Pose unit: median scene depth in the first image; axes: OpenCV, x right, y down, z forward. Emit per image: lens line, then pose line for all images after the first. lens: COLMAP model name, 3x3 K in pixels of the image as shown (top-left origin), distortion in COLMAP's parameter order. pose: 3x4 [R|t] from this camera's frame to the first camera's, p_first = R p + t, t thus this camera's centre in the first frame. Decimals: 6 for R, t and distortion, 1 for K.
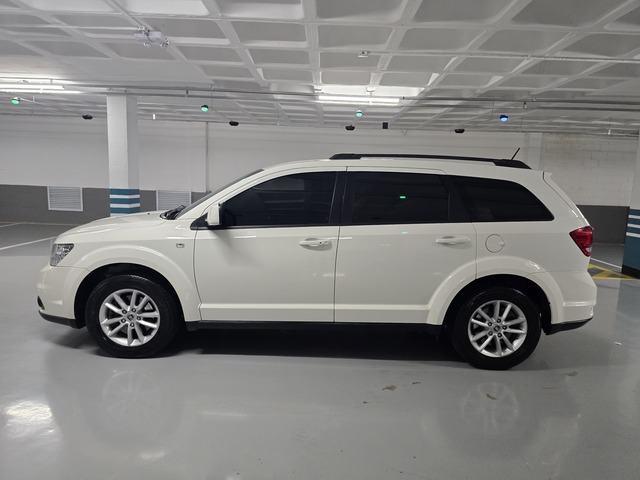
lens RADIAL K [[432.1, 0, 320.0], [0, 432.1, 240.0], [0, 0, 1]] dist [0.061522, -0.035951]
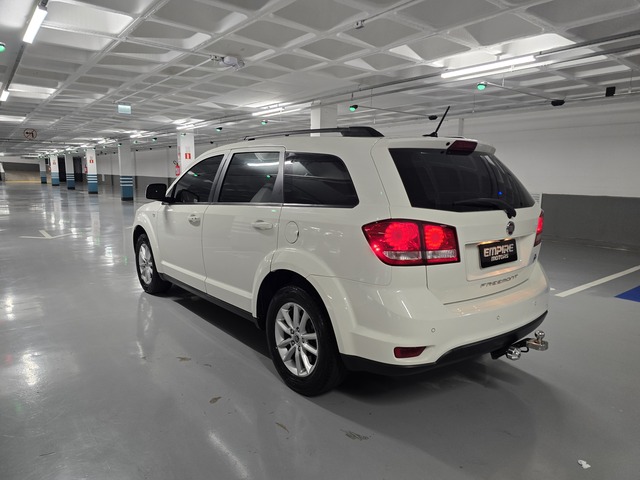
lens RADIAL K [[432.1, 0, 320.0], [0, 432.1, 240.0], [0, 0, 1]] dist [0.061522, -0.035951]
pose [[0.635091, 0.092692, -0.766855, 0.937968], [-0.104224, 0.993978, 0.033829, -0.009389], [0.765373, 0.058440, 0.640928, 0.465882]]
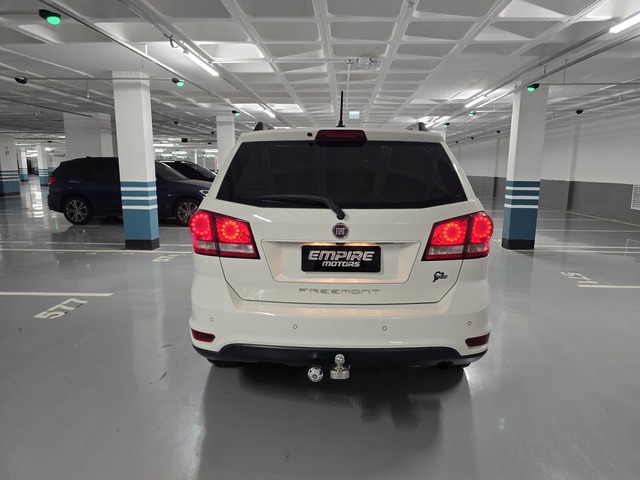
lens RADIAL K [[432.1, 0, 320.0], [0, 432.1, 240.0], [0, 0, 1]] dist [0.061522, -0.035951]
pose [[-0.024299, 0.131793, -0.990979, 1.171001], [-0.150440, 0.979502, 0.133955, -0.094293], [0.988320, 0.152338, -0.003974, 1.088126]]
